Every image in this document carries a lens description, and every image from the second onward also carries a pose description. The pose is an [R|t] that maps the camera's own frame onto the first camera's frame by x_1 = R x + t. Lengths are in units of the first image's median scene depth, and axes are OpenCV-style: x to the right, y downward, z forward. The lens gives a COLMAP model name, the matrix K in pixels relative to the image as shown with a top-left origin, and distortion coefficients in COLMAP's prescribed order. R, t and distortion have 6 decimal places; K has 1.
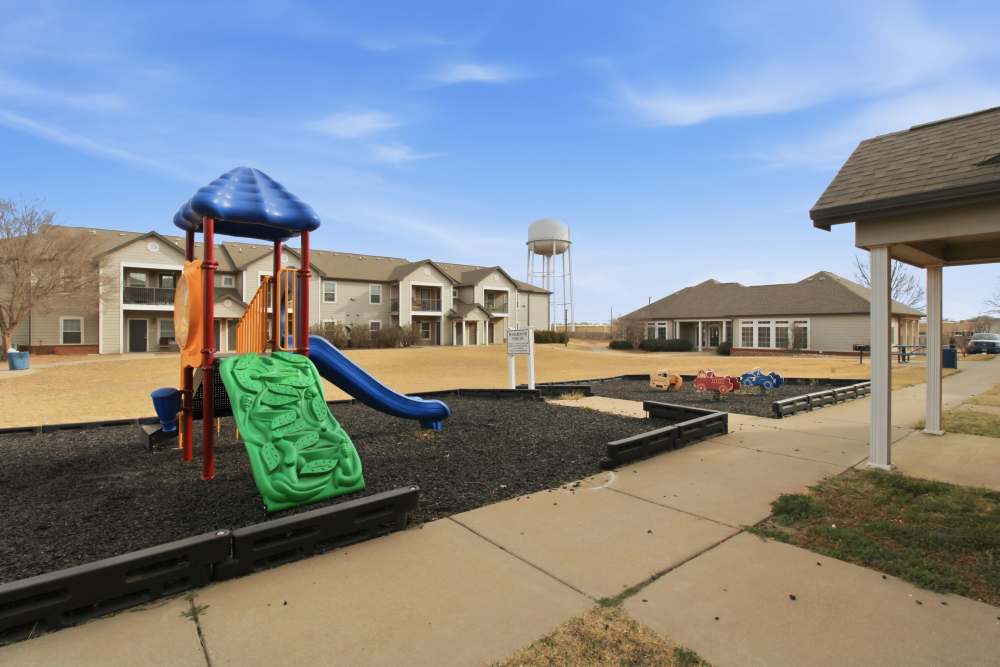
lens RADIAL K [[477.3, 0, 482.7], [0, 477.3, 332.1], [0, 0, 1]] dist [0.000871, 0.000327]
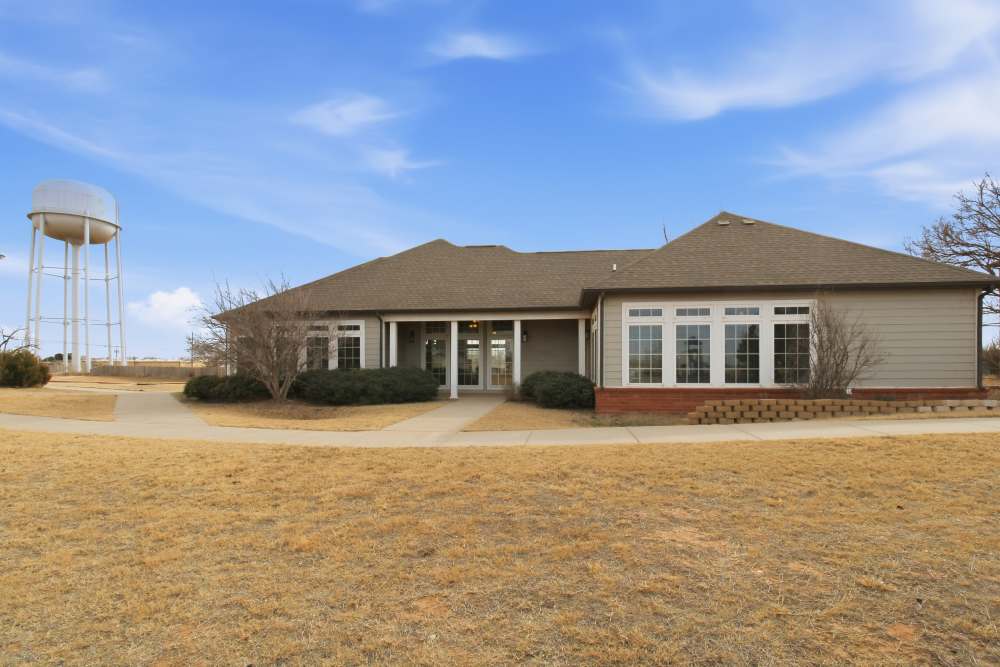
lens RADIAL K [[477.3, 0, 482.7], [0, 477.3, 332.1], [0, 0, 1]] dist [0.000871, 0.000327]
pose [[0.683379, 0.039142, 0.729014, 0.182057], [0.012700, 0.997773, -0.065477, 0.012091], [-0.729953, 0.054004, 0.681360, 0.691599]]
